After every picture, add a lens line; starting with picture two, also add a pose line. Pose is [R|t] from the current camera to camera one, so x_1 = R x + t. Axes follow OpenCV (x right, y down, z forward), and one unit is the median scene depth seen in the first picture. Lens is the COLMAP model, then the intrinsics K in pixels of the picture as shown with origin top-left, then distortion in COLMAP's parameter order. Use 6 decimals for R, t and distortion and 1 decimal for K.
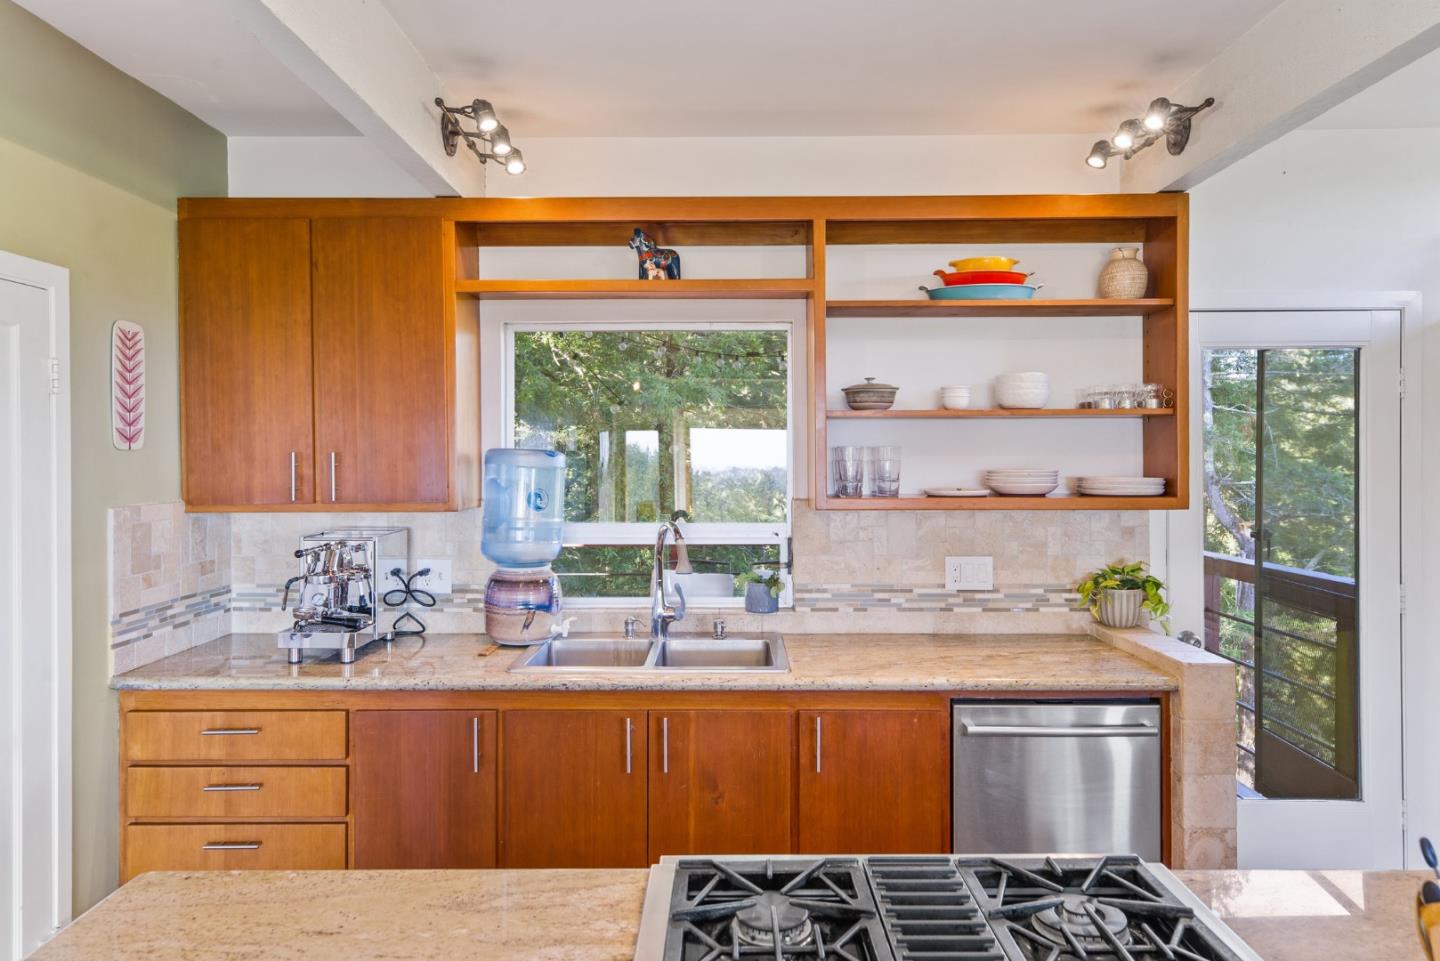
lens RADIAL K [[916.5, 0, 748.4], [0, 916.5, 450.5], [0, 0, 1]] dist [0.027050, -0.005644]
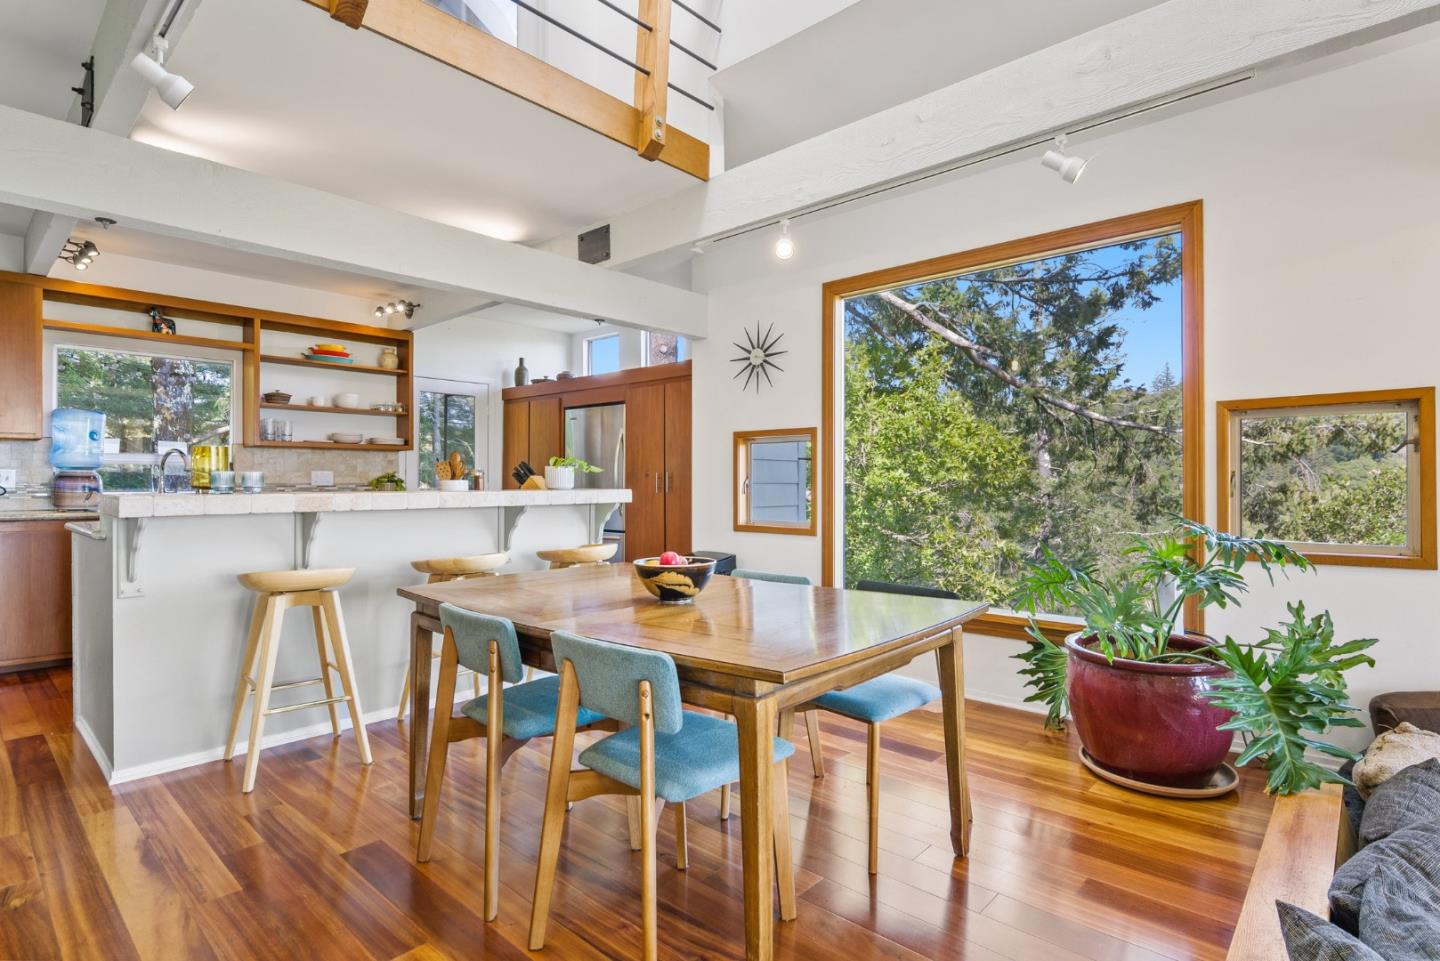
lens RADIAL K [[725.9, 0, 715.2], [0, 725.9, 483.3], [0, 0, 1]] dist [-0.010670, 0.000336]
pose [[0.683032, 0.002215, 0.730385, -0.428218], [-0.000144, 0.999996, -0.002897, 0.155053], [-0.730388, 0.001874, 0.683030, -1.002466]]
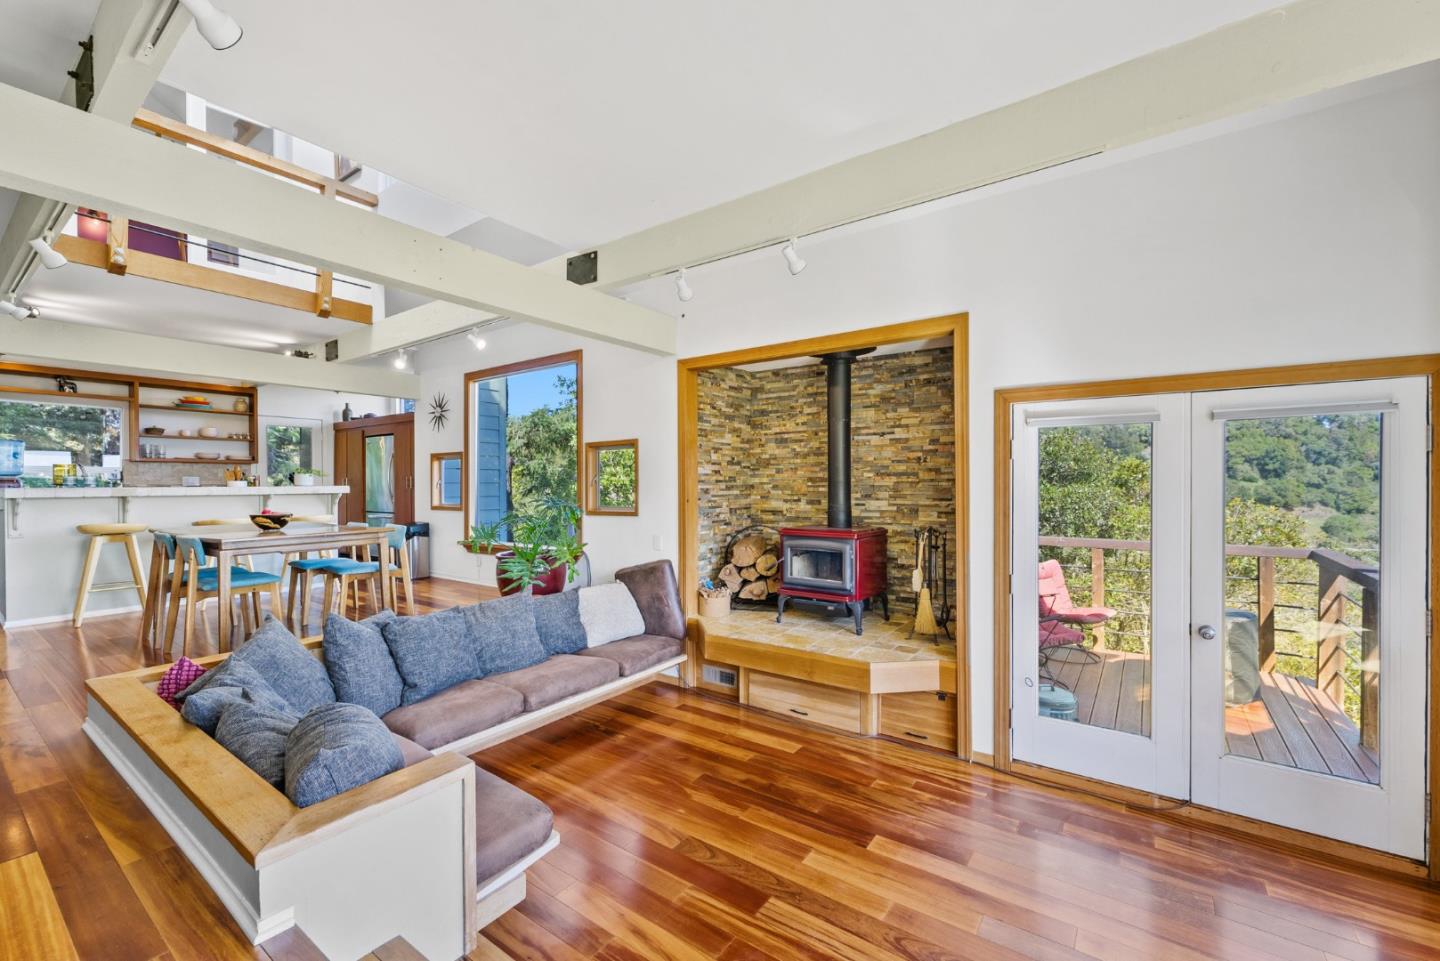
lens RADIAL K [[584.5, 0, 719.0], [0, 584.5, 486.4], [0, 0, 1]] dist [-0.001490, -0.000237]
pose [[0.585392, -0.005215, 0.810734, -0.425493], [0.008366, 0.999965, 0.000392, 0.174864], [-0.810708, 0.006553, 0.585415, -2.122654]]
